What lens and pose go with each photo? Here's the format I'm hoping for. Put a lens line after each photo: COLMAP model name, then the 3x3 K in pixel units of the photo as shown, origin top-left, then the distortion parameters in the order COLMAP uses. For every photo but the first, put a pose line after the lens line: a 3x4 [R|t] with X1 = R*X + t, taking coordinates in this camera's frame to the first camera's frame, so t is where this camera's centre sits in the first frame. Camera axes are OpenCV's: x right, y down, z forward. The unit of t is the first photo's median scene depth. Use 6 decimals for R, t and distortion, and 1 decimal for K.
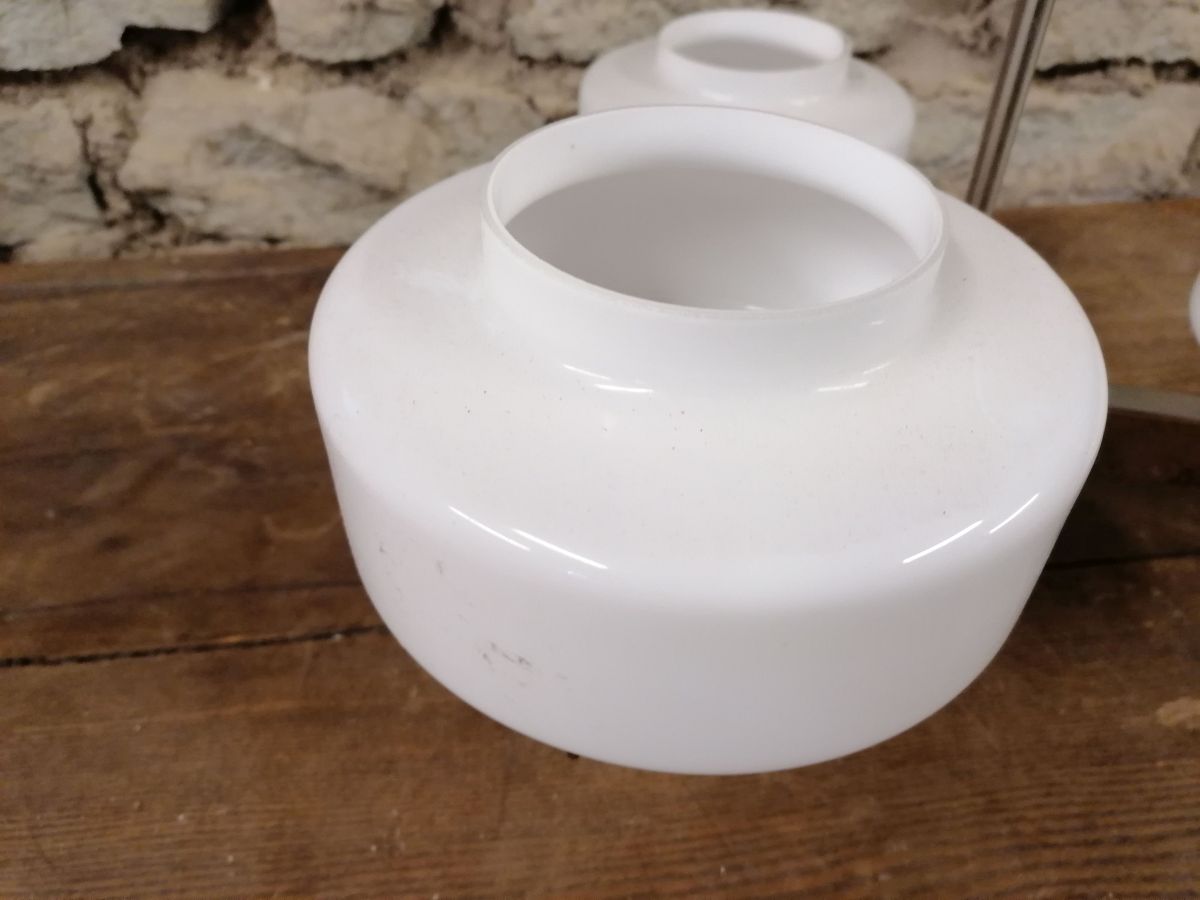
lens RADIAL K [[936.4, 0, 600.0], [0, 936.4, 450.0], [0, 0, 1]] dist [-0.006923, 0.005733]
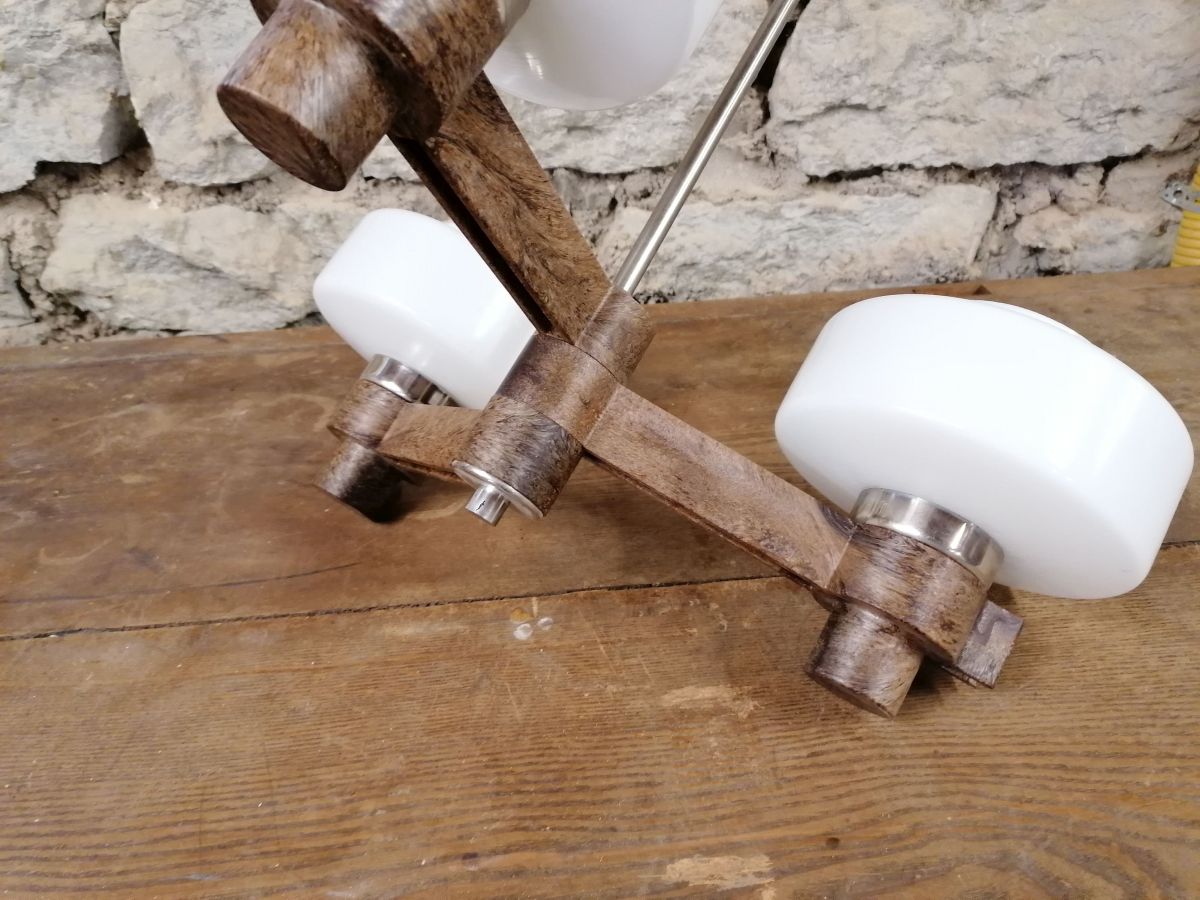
lens RADIAL K [[915.8, 0, 602.6], [0, 915.8, 449.7], [0, 0, 1]] dist [0.022669, -0.014560]
pose [[0.997886, -0.005296, -0.064778, 0.296757], [-0.000595, 0.995889, -0.090580, 0.032701], [0.064991, 0.090427, 0.993780, -0.119060]]
